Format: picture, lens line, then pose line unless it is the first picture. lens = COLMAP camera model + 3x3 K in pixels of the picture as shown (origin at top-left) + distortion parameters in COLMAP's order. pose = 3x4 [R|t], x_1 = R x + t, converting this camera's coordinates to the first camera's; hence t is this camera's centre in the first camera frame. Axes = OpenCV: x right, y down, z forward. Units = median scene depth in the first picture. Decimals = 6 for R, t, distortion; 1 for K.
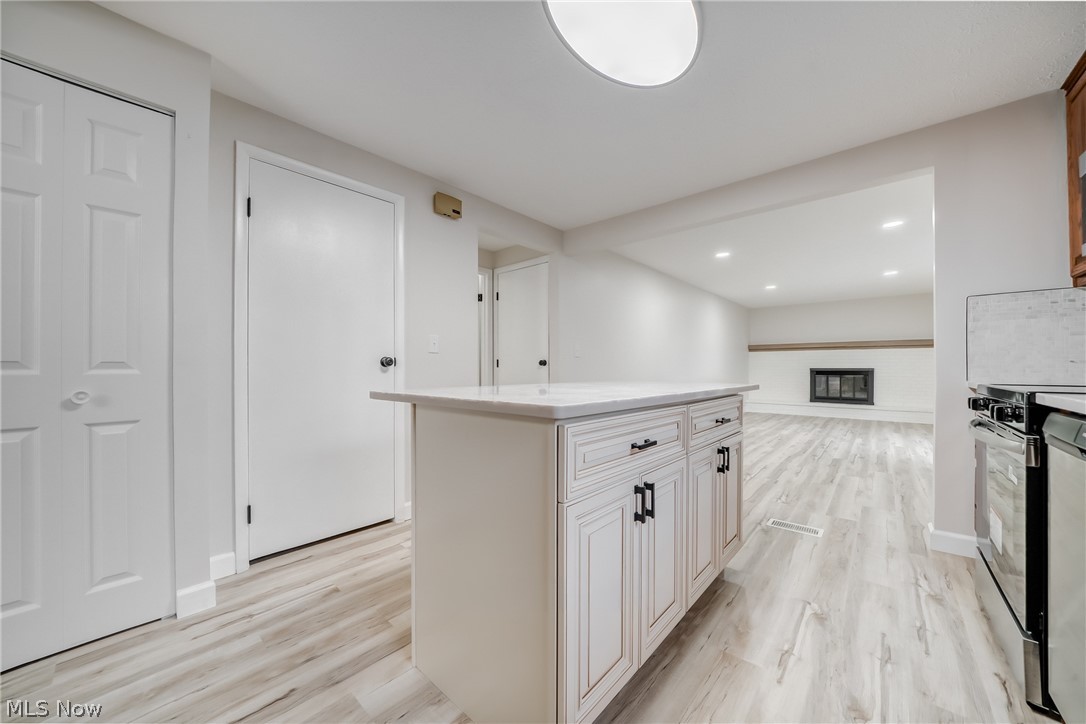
lens RADIAL K [[384.6, 0, 545.0], [0, 384.6, 368.8], [0, 0, 1]] dist [-0.020410, 0.000603]
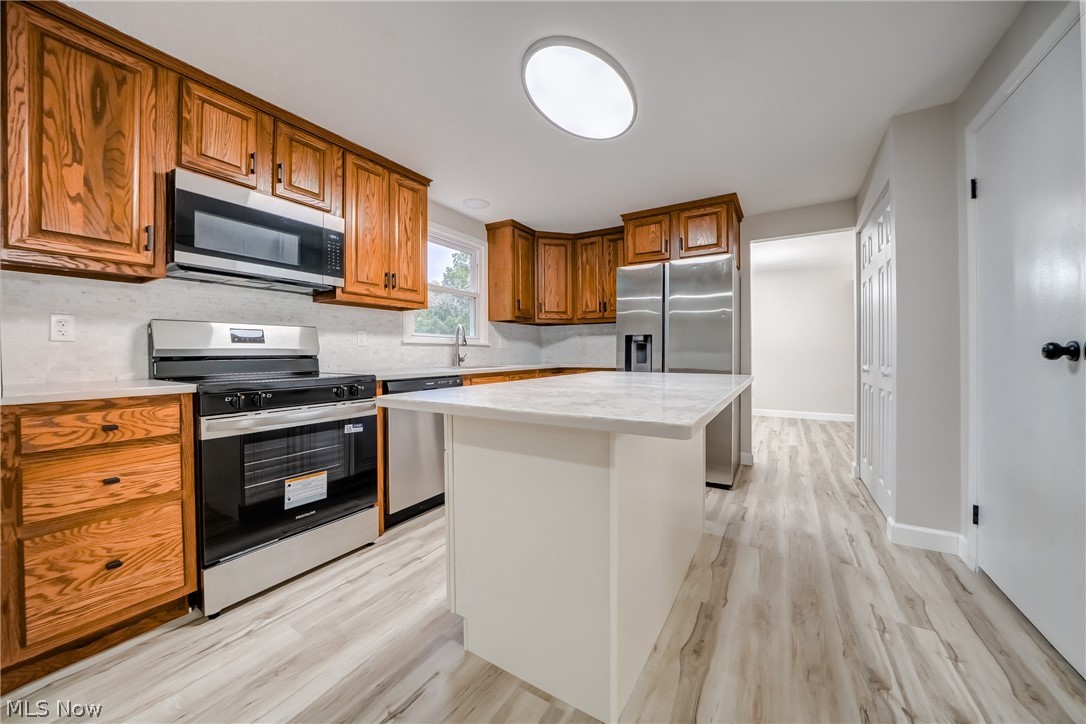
lens RADIAL K [[384.6, 0, 536.9], [0, 384.6, 354.4], [0, 0, 1]] dist [-0.020410, 0.000603]
pose [[-0.987457, 0.005120, -0.157803, 0.172215], [0.004542, 0.999982, 0.004028, -0.011277], [0.157820, 0.003261, -0.987462, 0.658151]]
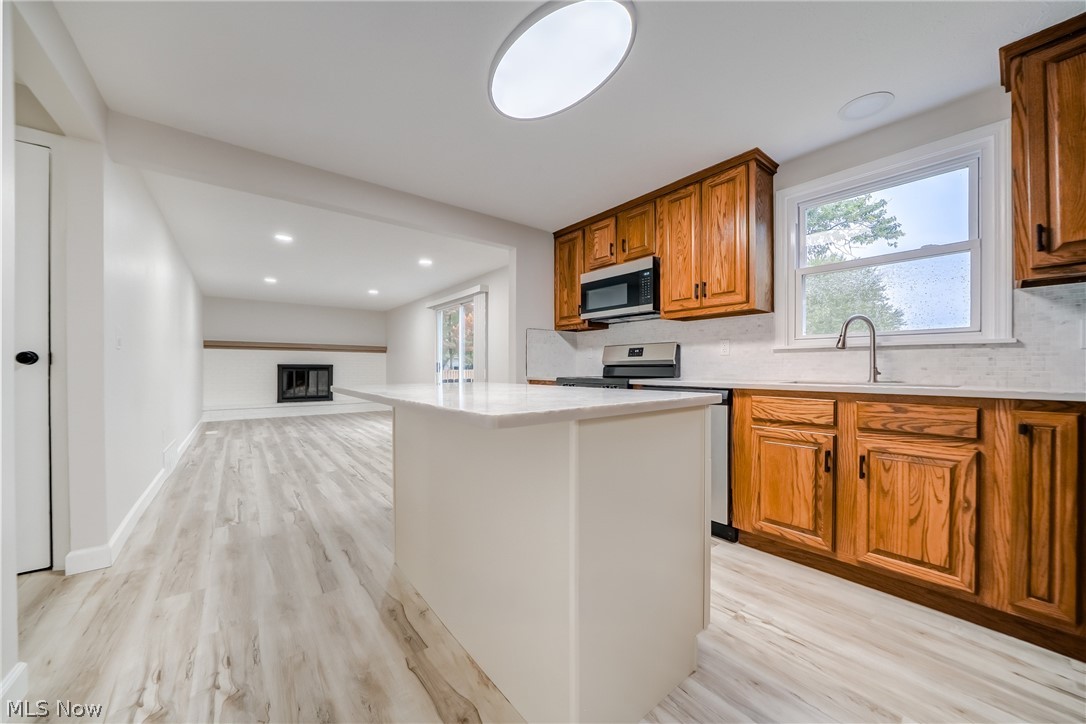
lens RADIAL K [[384.6, 0, 542.7], [0, 384.6, 370.4], [0, 0, 1]] dist [-0.020410, 0.000603]
pose [[0.165935, -0.005289, 0.986123, -0.250287], [-0.000636, 0.999985, 0.005470, -0.003464], [-0.986137, -0.001535, 0.165929, 0.257059]]
